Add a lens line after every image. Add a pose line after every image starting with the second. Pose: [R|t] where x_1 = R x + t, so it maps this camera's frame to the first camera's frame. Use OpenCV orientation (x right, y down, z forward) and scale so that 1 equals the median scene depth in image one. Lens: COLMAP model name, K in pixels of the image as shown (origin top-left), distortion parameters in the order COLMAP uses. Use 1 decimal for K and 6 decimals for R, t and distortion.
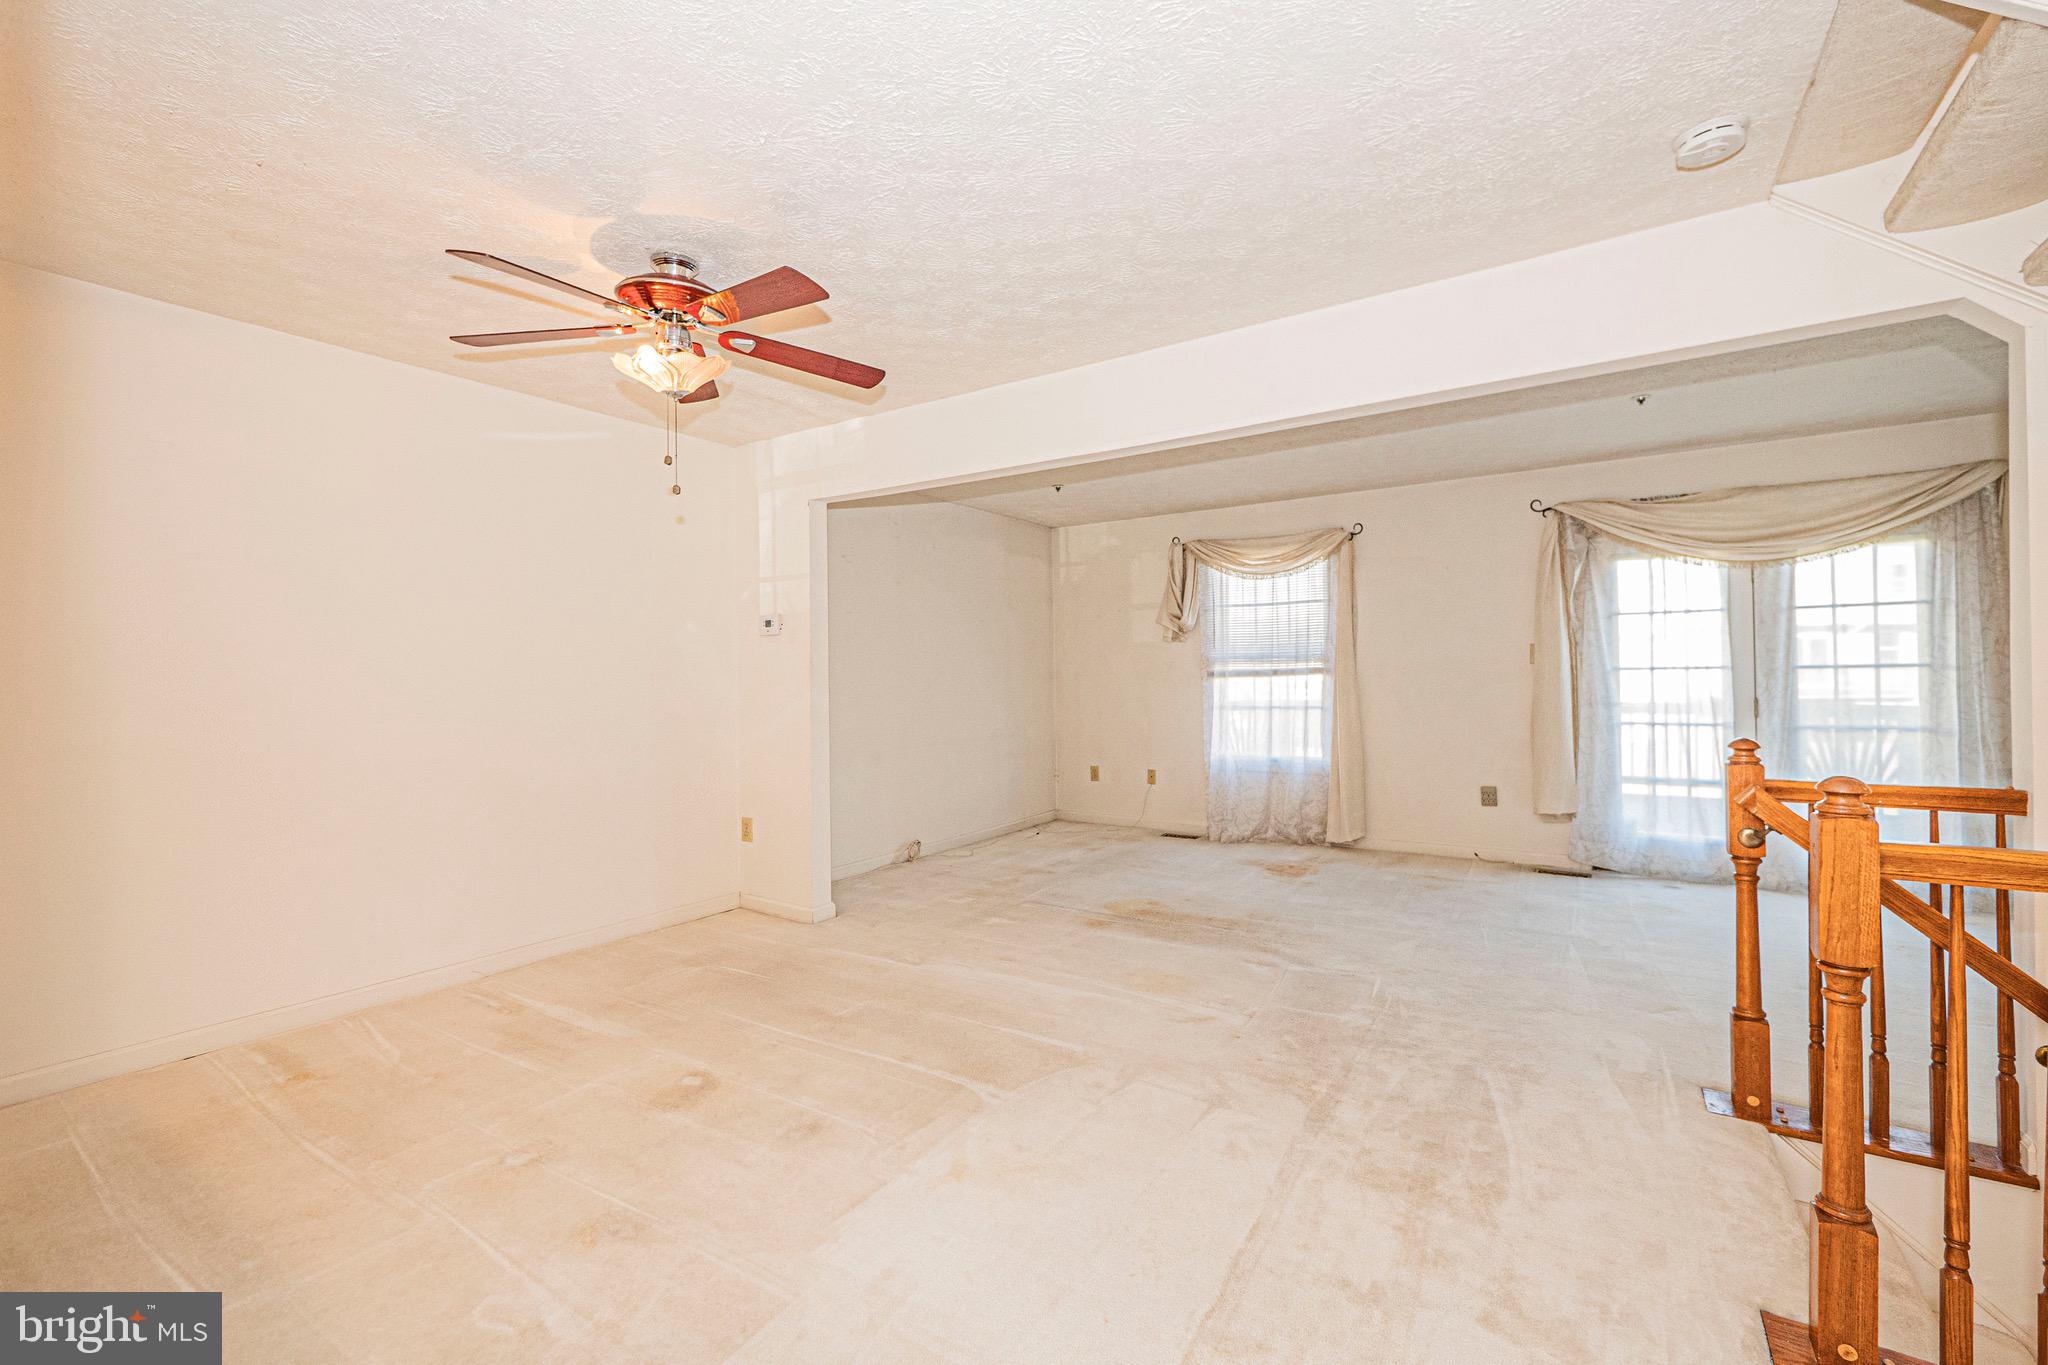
lens RADIAL K [[864.6, 0, 1023.9], [0, 864.6, 684.3], [0, 0, 1]] dist [-0.007471, 0.001033]
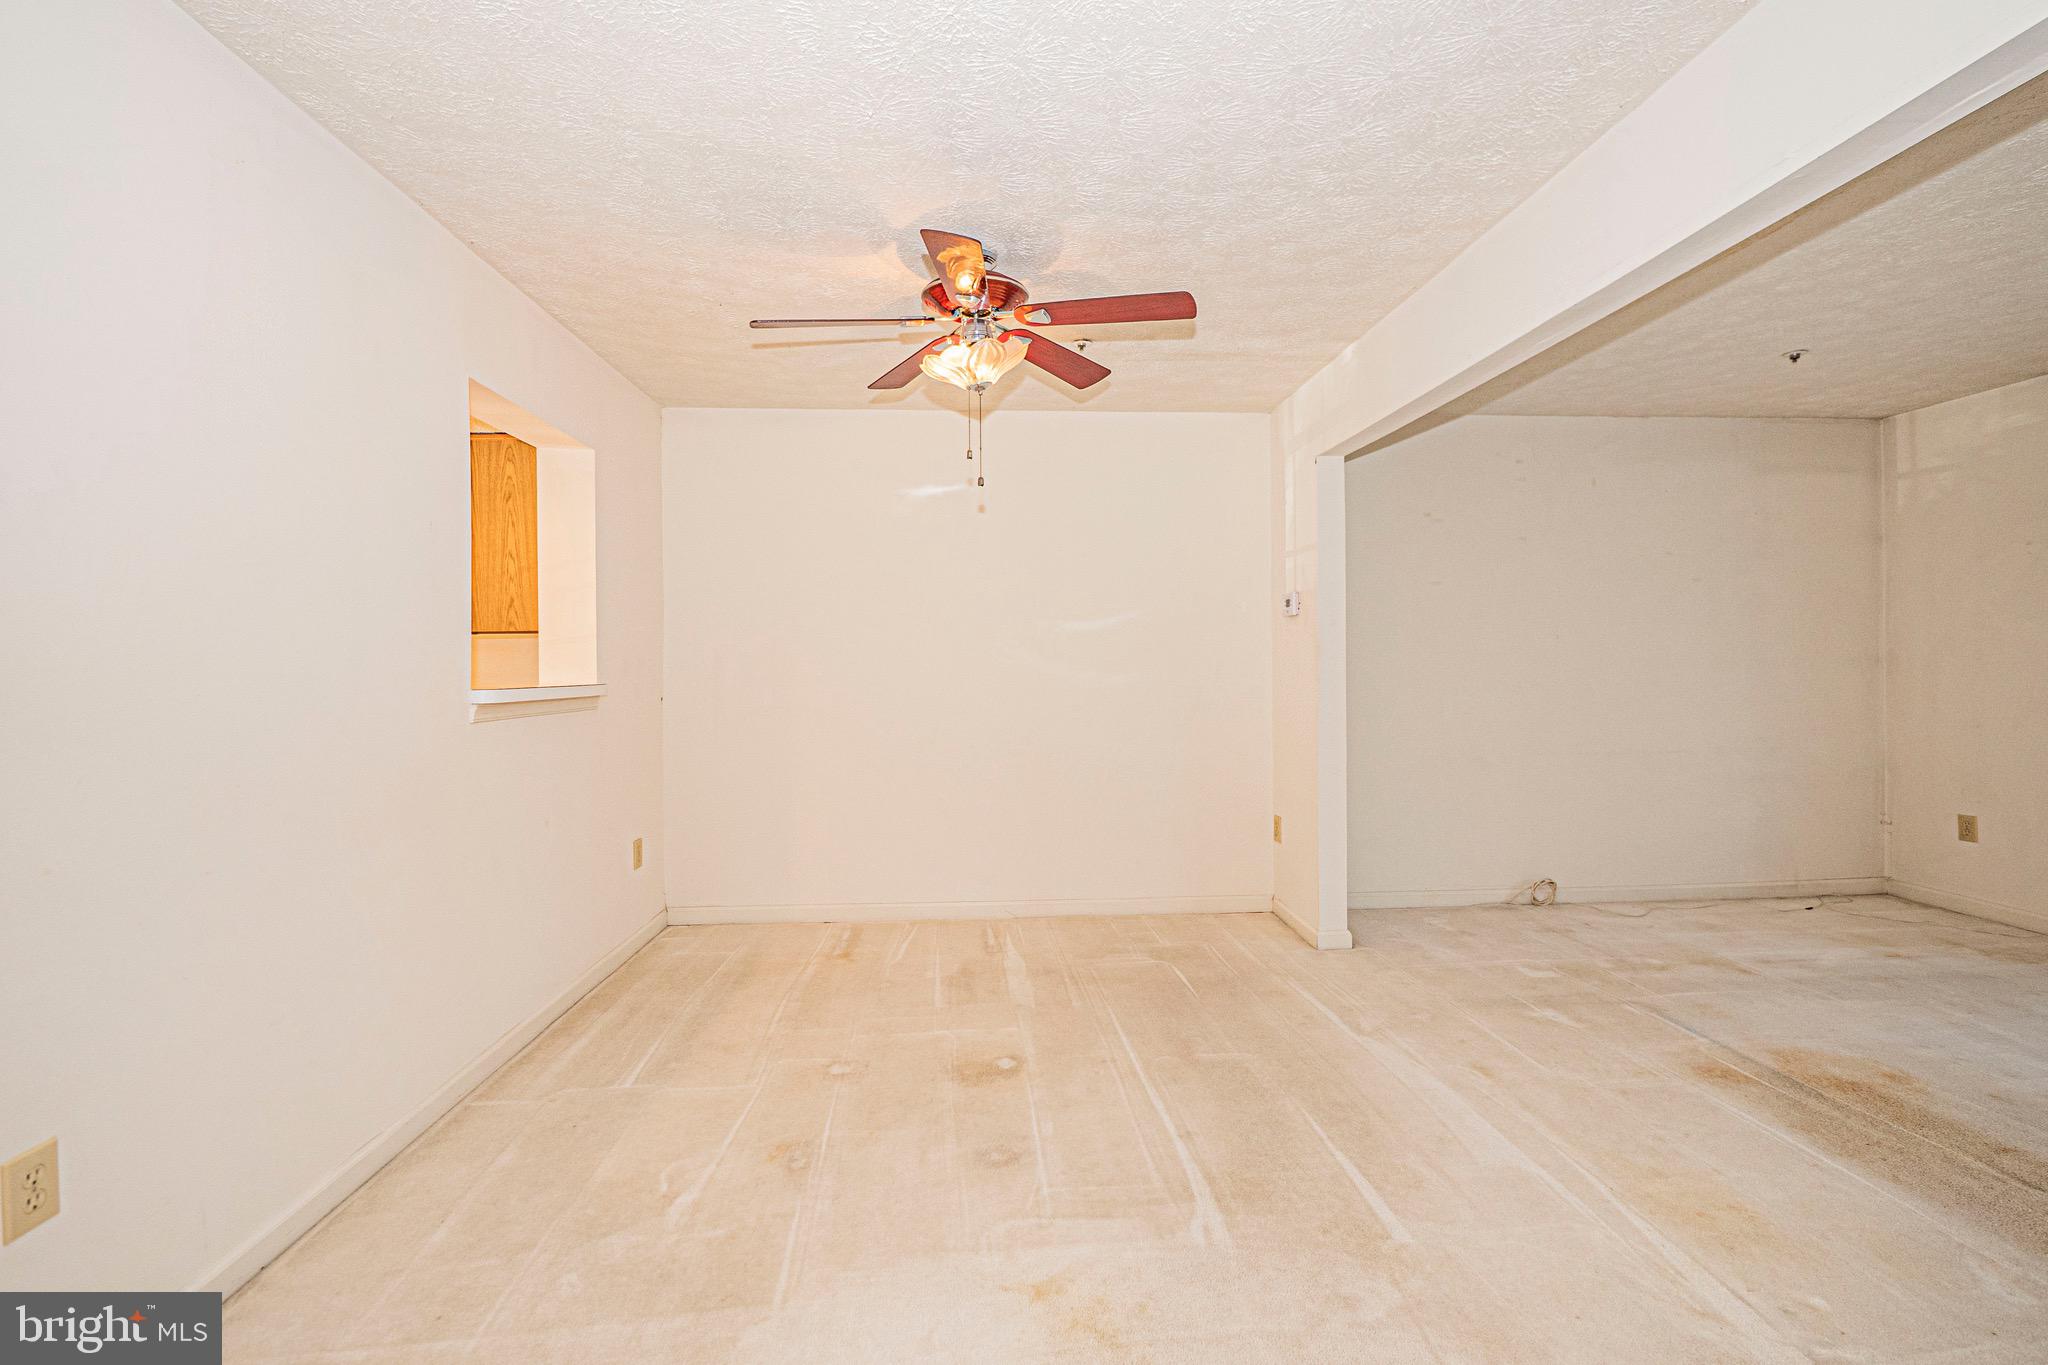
lens RADIAL K [[864.6, 0, 1024.0], [0, 864.6, 668.8], [0, 0, 1]] dist [-0.007471, 0.001033]
pose [[0.601337, 0.006515, -0.798969, 0.273309], [-0.005340, 0.999977, 0.004135, -0.004192], [0.798978, 0.001780, 0.601358, 0.257193]]
